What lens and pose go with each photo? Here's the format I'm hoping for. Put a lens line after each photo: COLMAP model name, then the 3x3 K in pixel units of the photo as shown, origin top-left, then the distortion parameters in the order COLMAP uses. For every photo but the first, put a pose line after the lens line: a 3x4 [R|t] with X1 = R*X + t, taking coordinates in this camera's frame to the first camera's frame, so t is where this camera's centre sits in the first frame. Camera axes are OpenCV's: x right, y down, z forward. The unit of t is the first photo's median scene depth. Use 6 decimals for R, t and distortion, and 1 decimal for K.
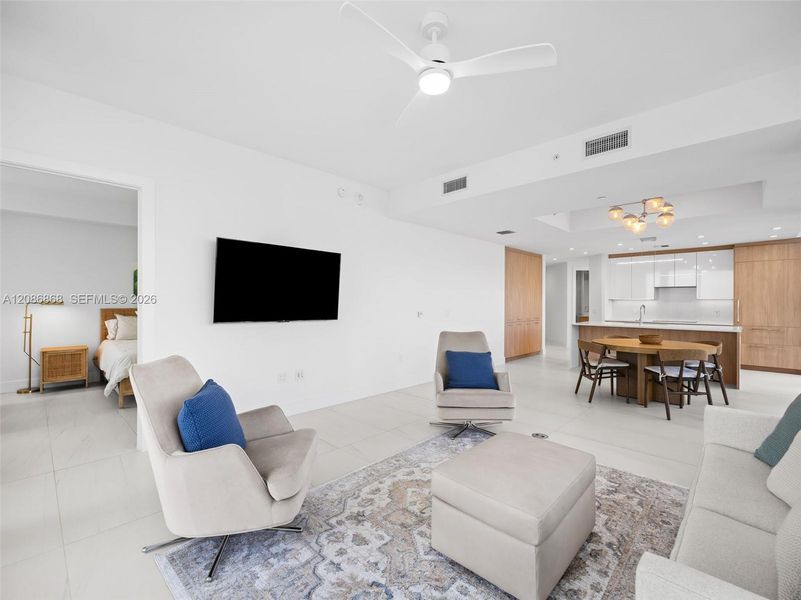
lens RADIAL K [[364.3, 0, 397.4], [0, 364.3, 302.8], [0, 0, 1]] dist [0.002396, 0.000017]
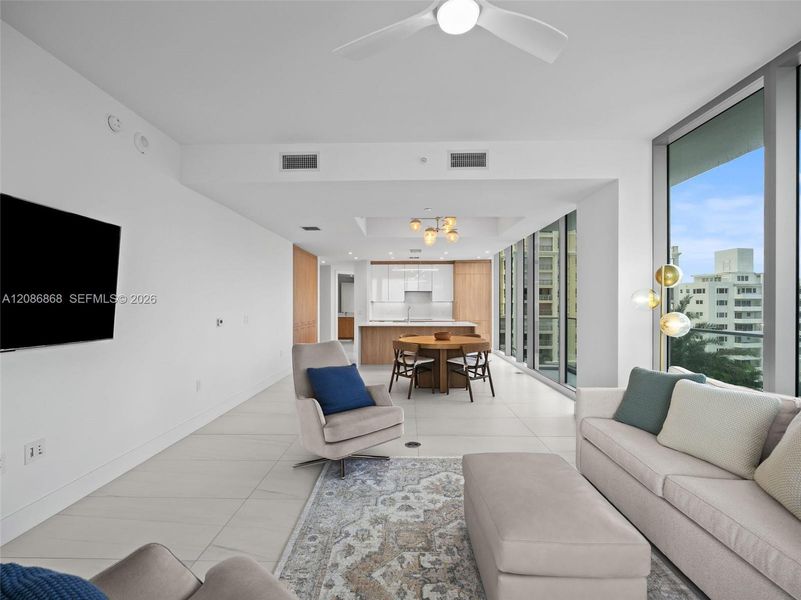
lens RADIAL K [[364.3, 0, 397.4], [0, 364.3, 302.8], [0, 0, 1]] dist [0.002396, 0.000017]
pose [[0.725469, -0.003443, 0.688246, -0.227656], [0.005414, 0.999985, -0.000704, -0.007369], [-0.688233, 0.004237, 0.725477, 0.247879]]
